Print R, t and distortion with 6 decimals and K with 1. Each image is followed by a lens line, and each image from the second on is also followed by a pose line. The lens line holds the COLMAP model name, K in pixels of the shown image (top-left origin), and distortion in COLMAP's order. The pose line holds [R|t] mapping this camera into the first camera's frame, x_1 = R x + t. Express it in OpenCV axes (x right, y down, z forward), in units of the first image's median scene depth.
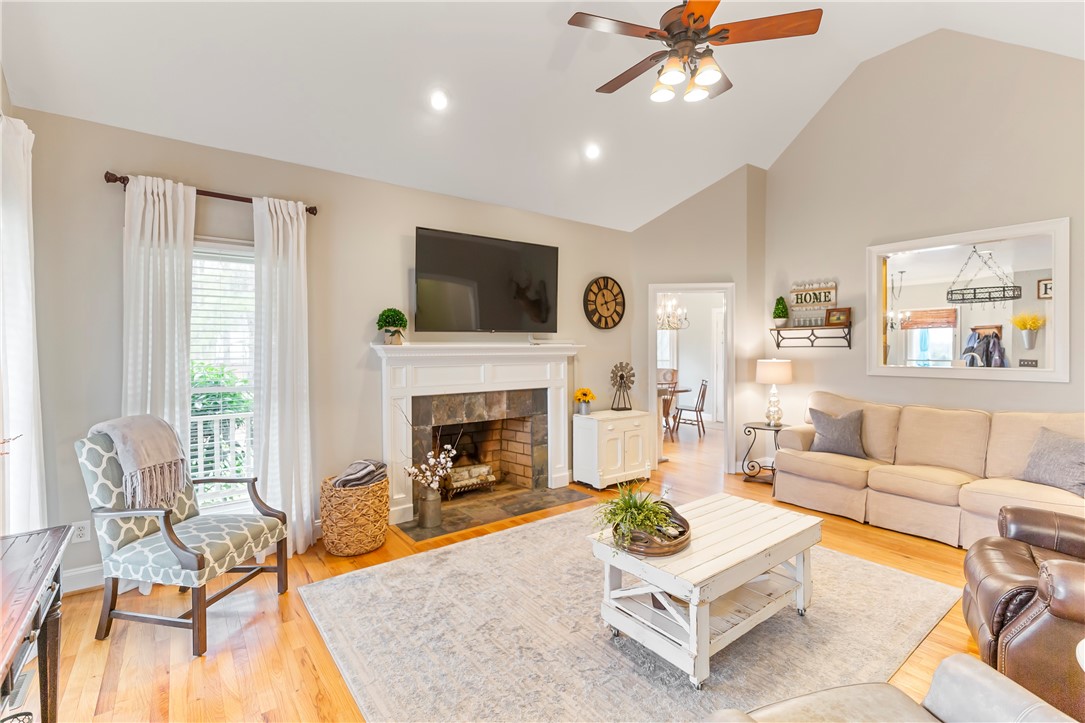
lens RADIAL K [[490.2, 0, 541.3], [0, 490.2, 355.8], [0, 0, 1]] dist [0.002633, 0.000165]
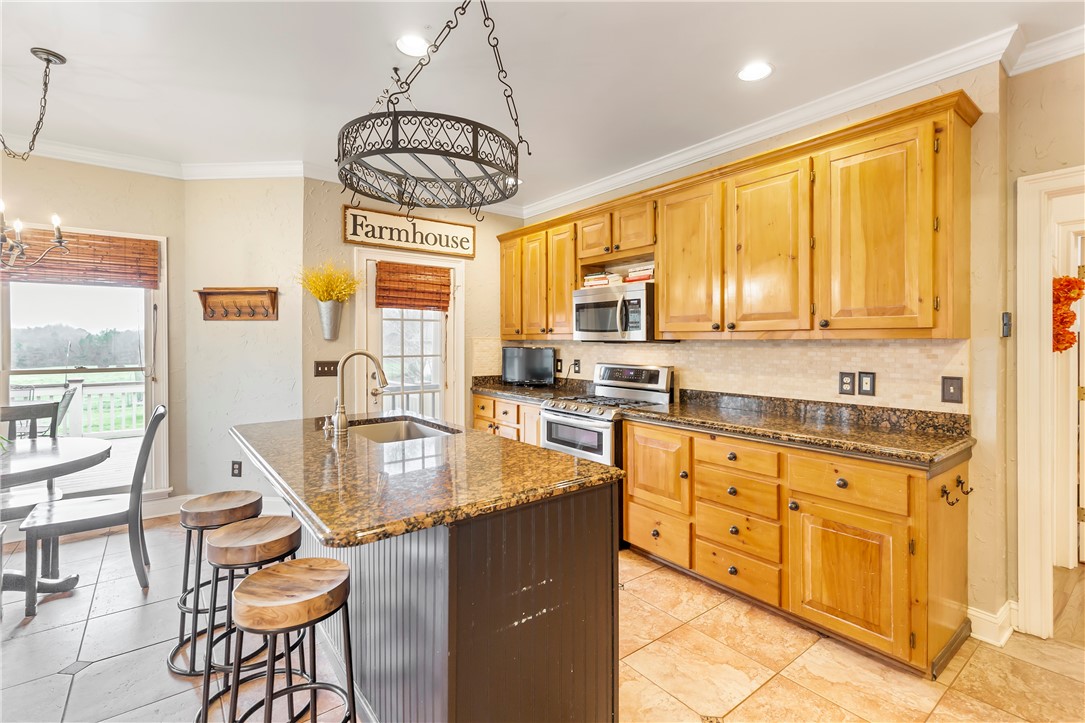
lens RADIAL K [[490.2, 0, 542.2], [0, 490.2, 352.5], [0, 0, 1]] dist [0.002633, 0.000165]
pose [[-0.014654, -0.009751, 0.999845, 0.500651], [0.010319, 0.999898, 0.009903, -0.004397], [-0.999839, 0.010462, -0.014551, 0.805431]]
